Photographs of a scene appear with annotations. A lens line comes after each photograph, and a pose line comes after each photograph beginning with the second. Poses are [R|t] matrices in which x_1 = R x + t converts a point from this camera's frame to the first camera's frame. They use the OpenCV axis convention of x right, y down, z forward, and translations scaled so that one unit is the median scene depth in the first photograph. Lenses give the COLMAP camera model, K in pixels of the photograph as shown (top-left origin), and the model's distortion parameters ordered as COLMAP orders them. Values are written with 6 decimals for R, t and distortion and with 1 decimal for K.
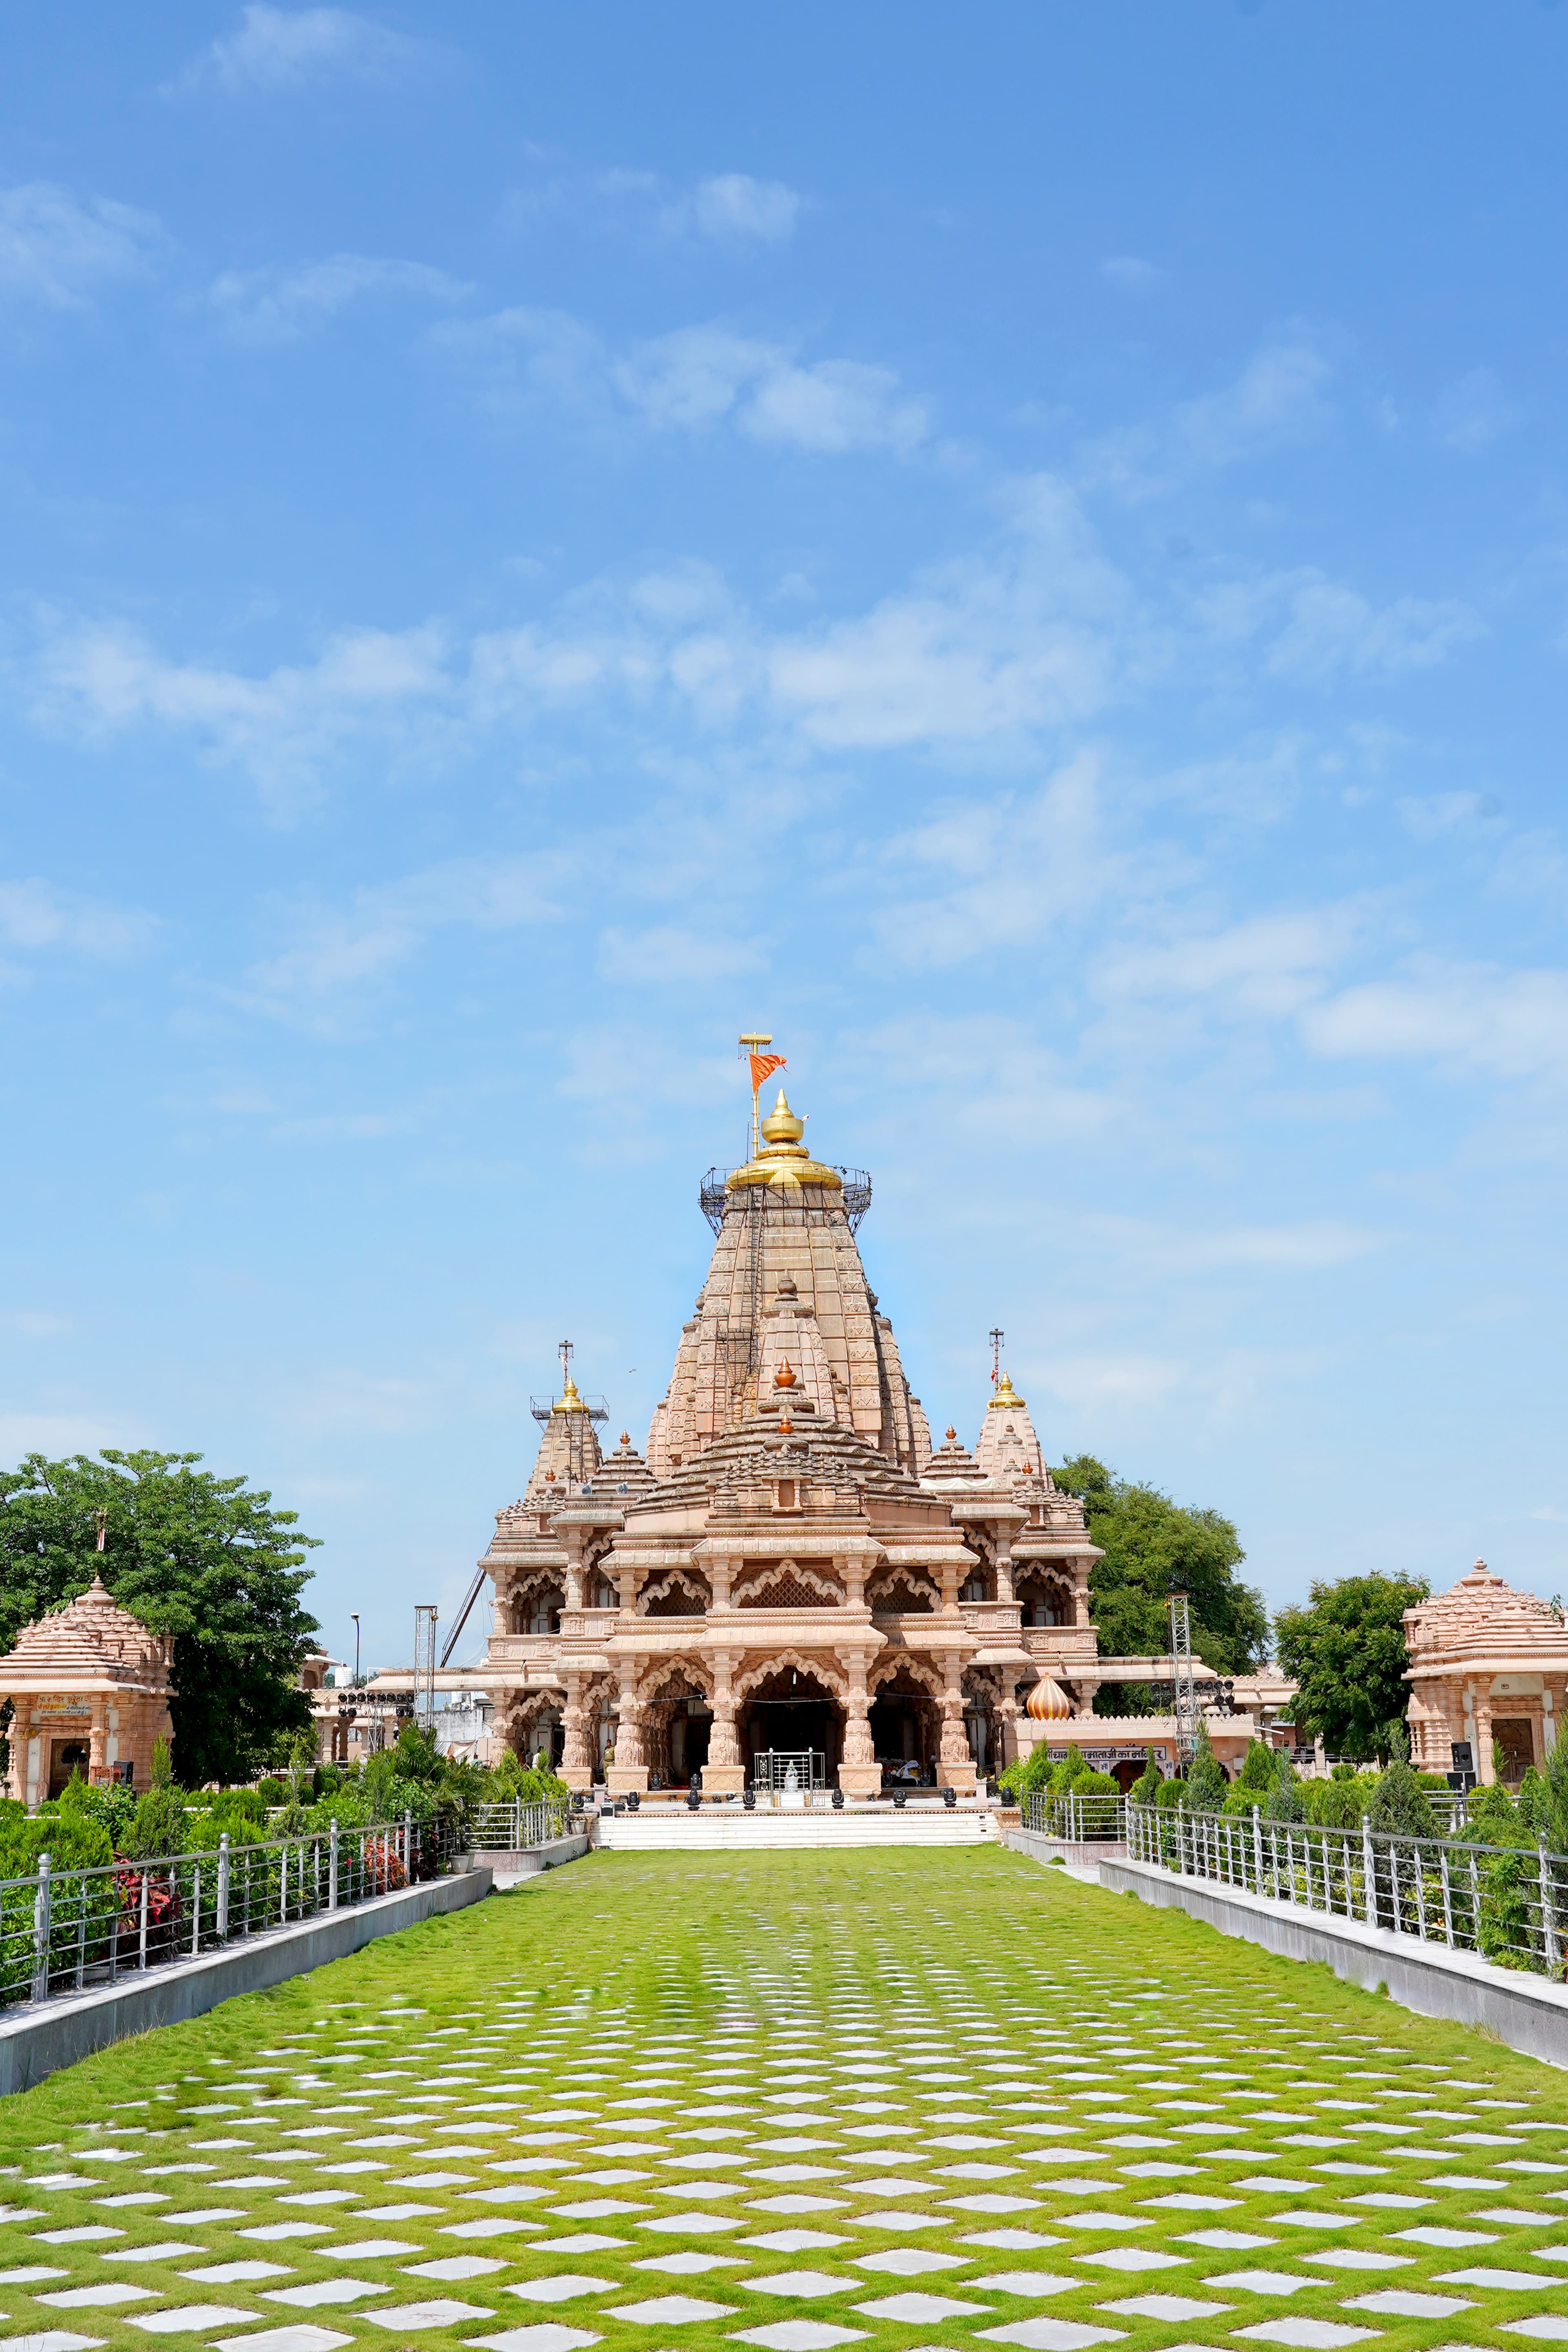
lens RADIAL K [[2575.4, 0, 756.6], [0, 2575.4, 1174.0], [0, 0, 1]] dist [-0.029776, -0.017329]
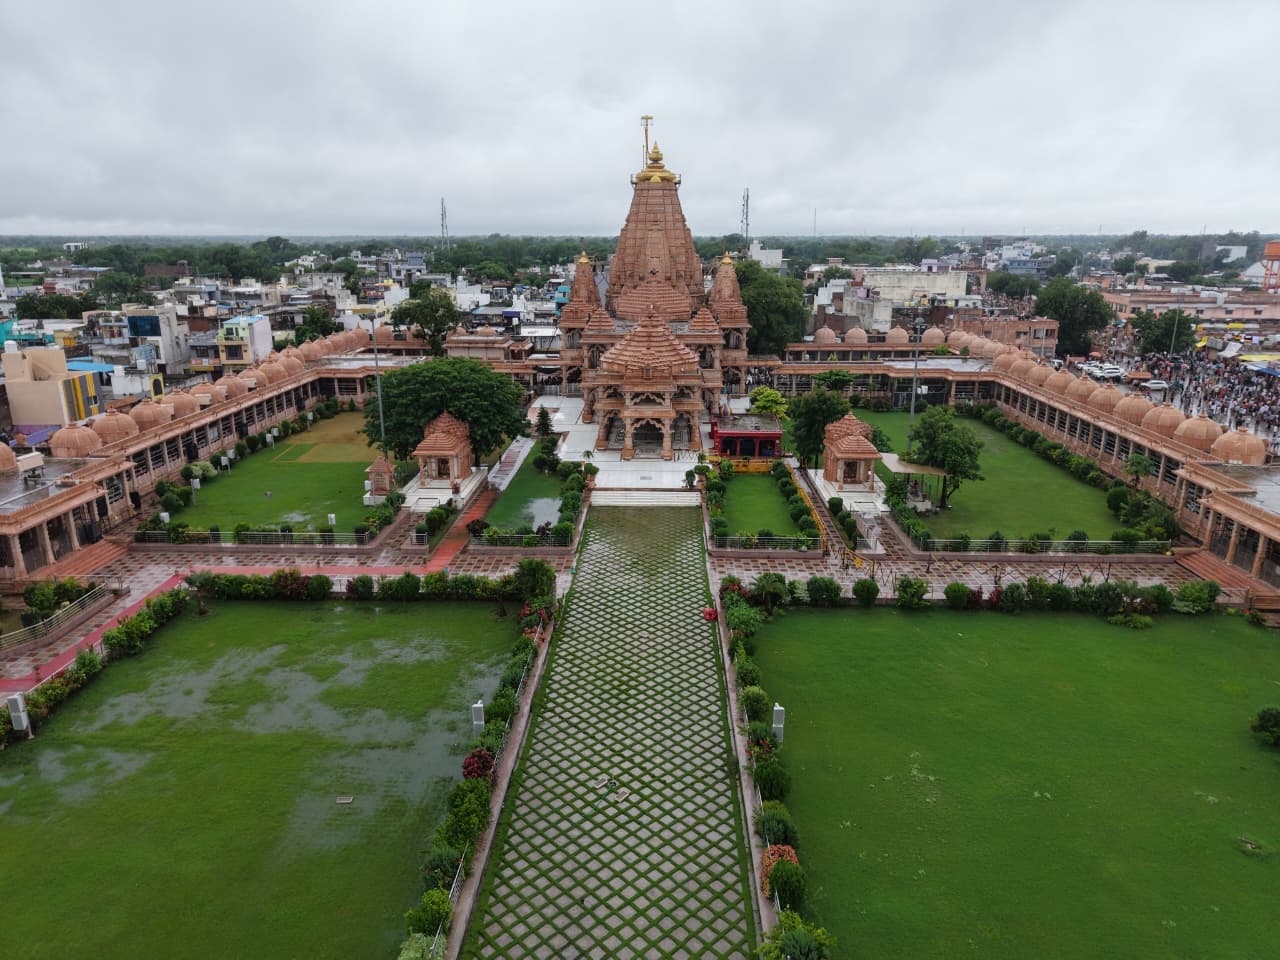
lens RADIAL K [[849.1, 0, 640.0], [0, 849.1, 480.0], [0, 0, 1]] dist [0.034578, -0.044988]
pose [[0.999831, 0.014349, -0.011468, 0.015755], [-0.007097, 0.877594, 0.479353, -0.271334], [0.016943, -0.479191, 0.877547, -0.033390]]
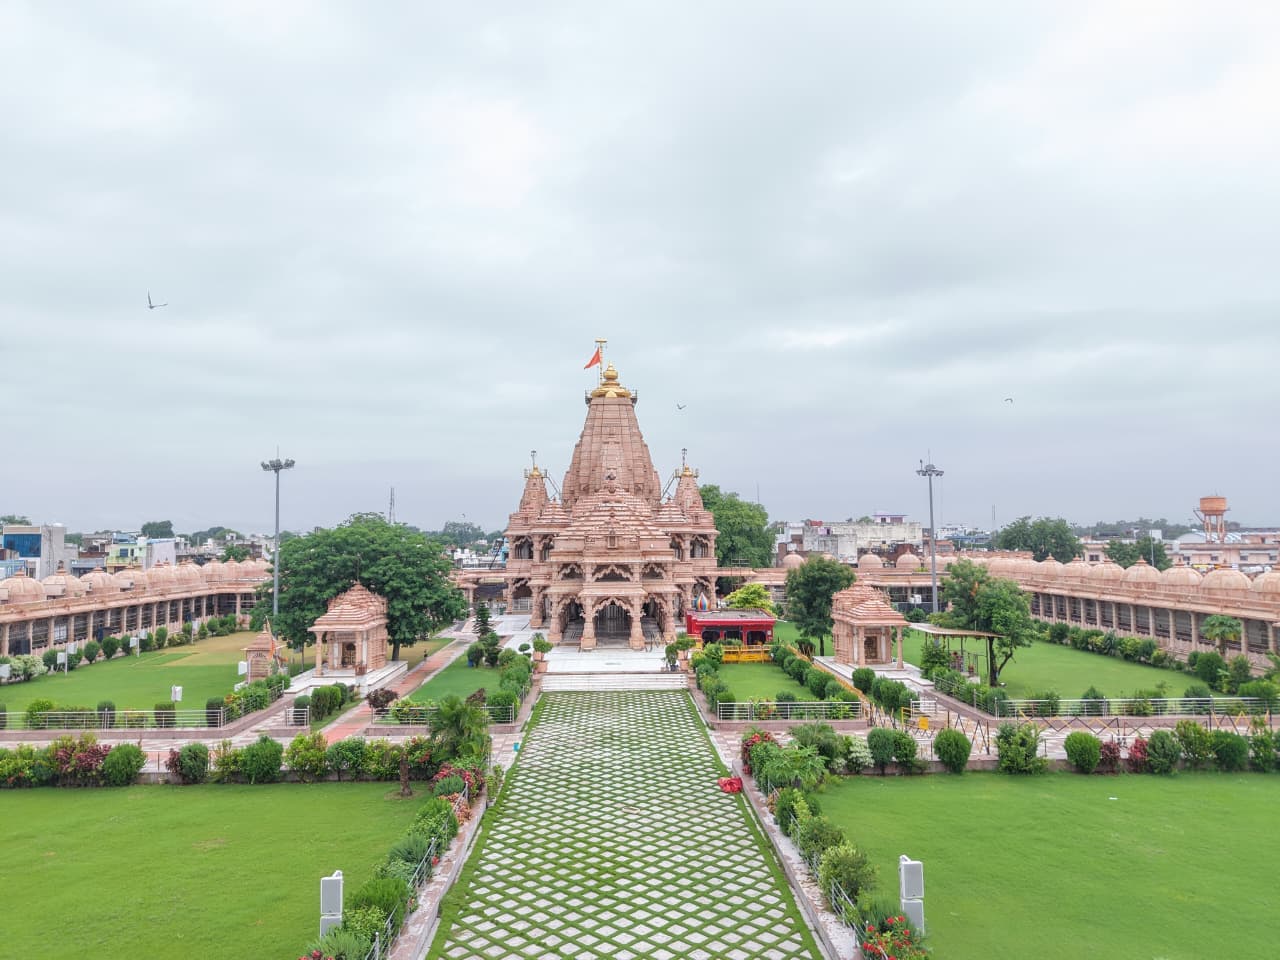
lens RADIAL K [[849.1, 0, 640.0], [0, 849.1, 480.0], [0, 0, 1]] dist [0.034578, -0.044988]
pose [[0.998738, 0.009575, 0.049299, -0.004244], [-0.016987, 0.988203, 0.152206, -0.078726], [-0.047260, -0.152851, 0.987119, 0.097192]]
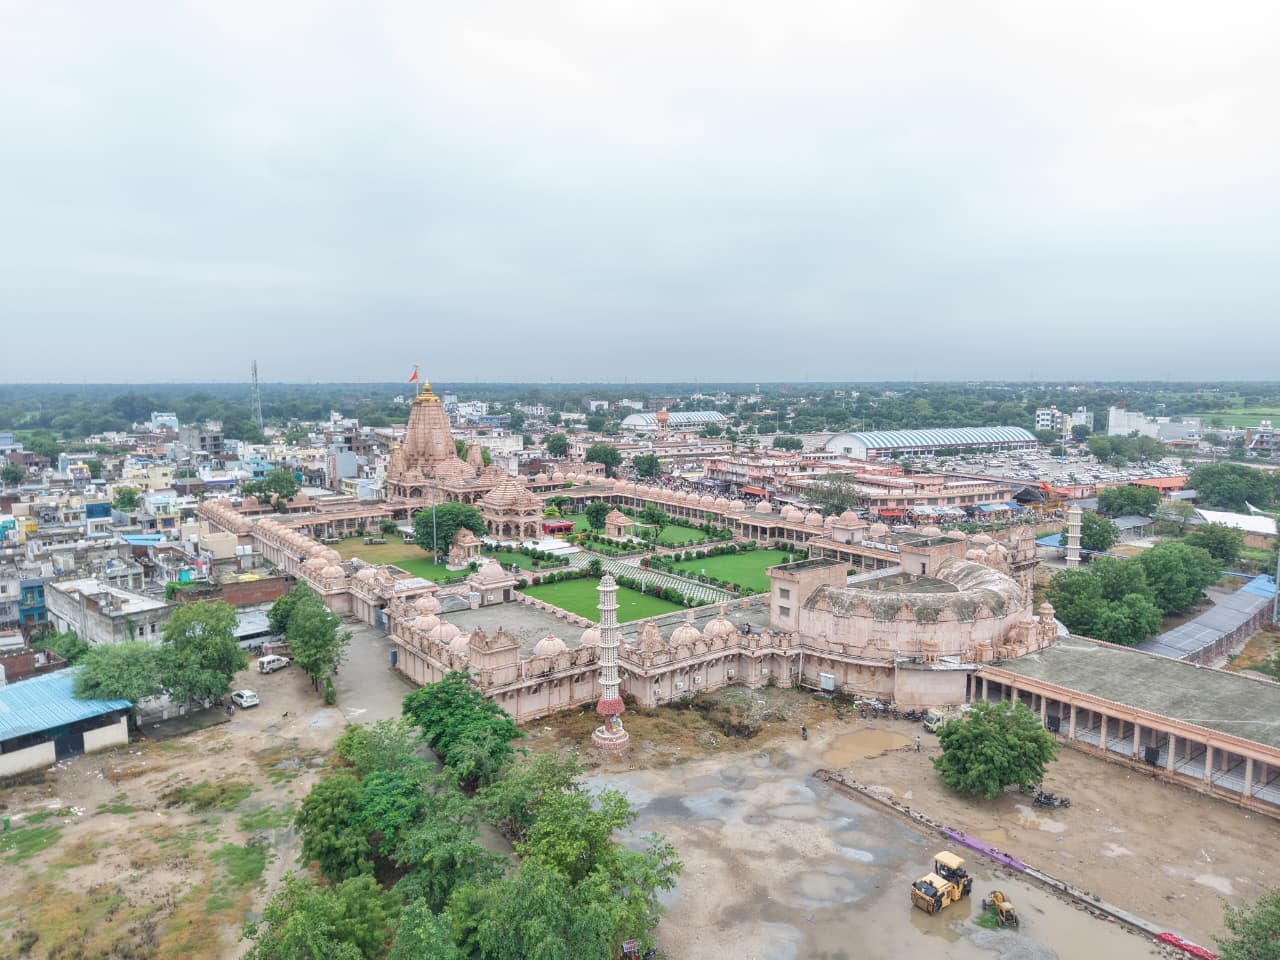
lens RADIAL K [[849.1, 0, 640.0], [0, 849.1, 480.0], [0, 0, 1]] dist [0.034578, -0.044988]
pose [[0.786787, -0.061107, 0.614193, -1.207532], [-0.143273, 0.949826, 0.278034, -0.639932], [-0.600366, -0.306750, 0.738556, -0.954063]]
